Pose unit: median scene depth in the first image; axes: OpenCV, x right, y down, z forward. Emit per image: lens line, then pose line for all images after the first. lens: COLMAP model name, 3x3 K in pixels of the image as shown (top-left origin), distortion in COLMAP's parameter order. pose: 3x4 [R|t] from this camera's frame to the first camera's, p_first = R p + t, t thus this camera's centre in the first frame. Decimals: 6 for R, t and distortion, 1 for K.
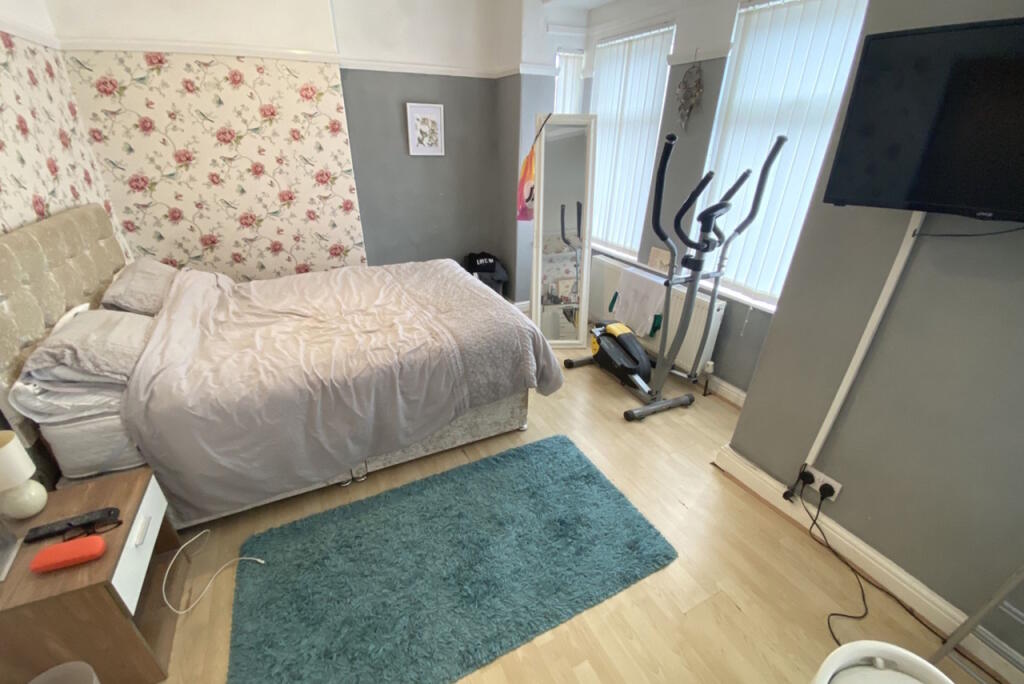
lens RADIAL K [[392.2, 0, 512.0], [0, 392.2, 342.0], [0, 0, 1]] dist [-0.000802, -0.000095]
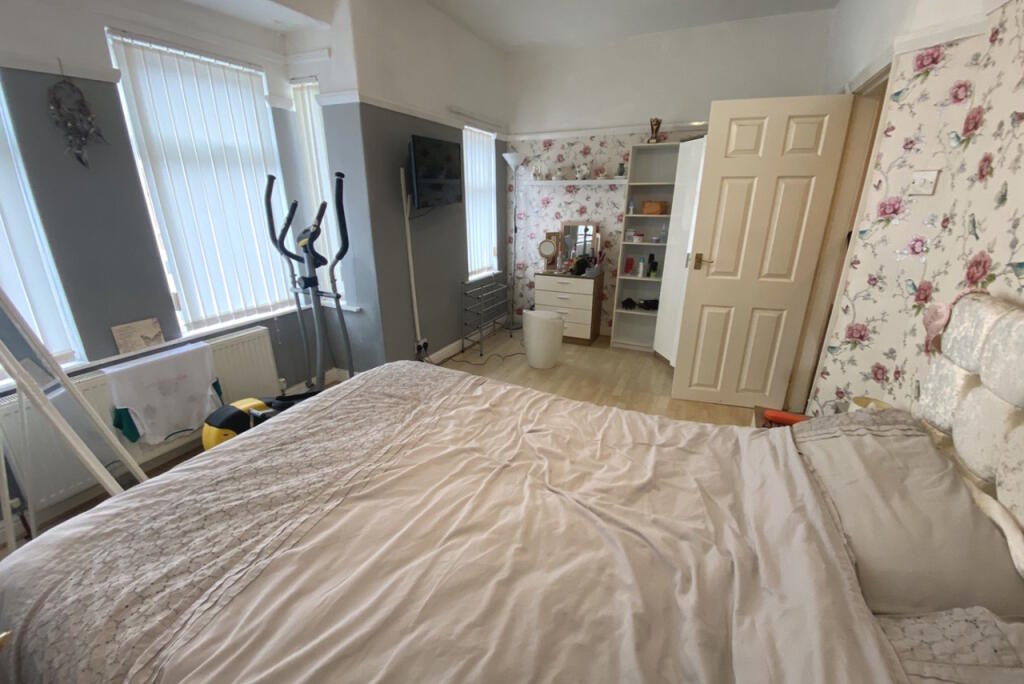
lens RADIAL K [[409.9, 0, 512.0], [0, 409.9, 342.0], [0, 0, 1]] dist [0.021102, -0.020338]
pose [[-0.610461, -0.271234, 0.744157, -0.960580], [0.358460, 0.743200, 0.564943, -0.616880], [-0.706289, 0.611626, -0.356468, 1.290104]]
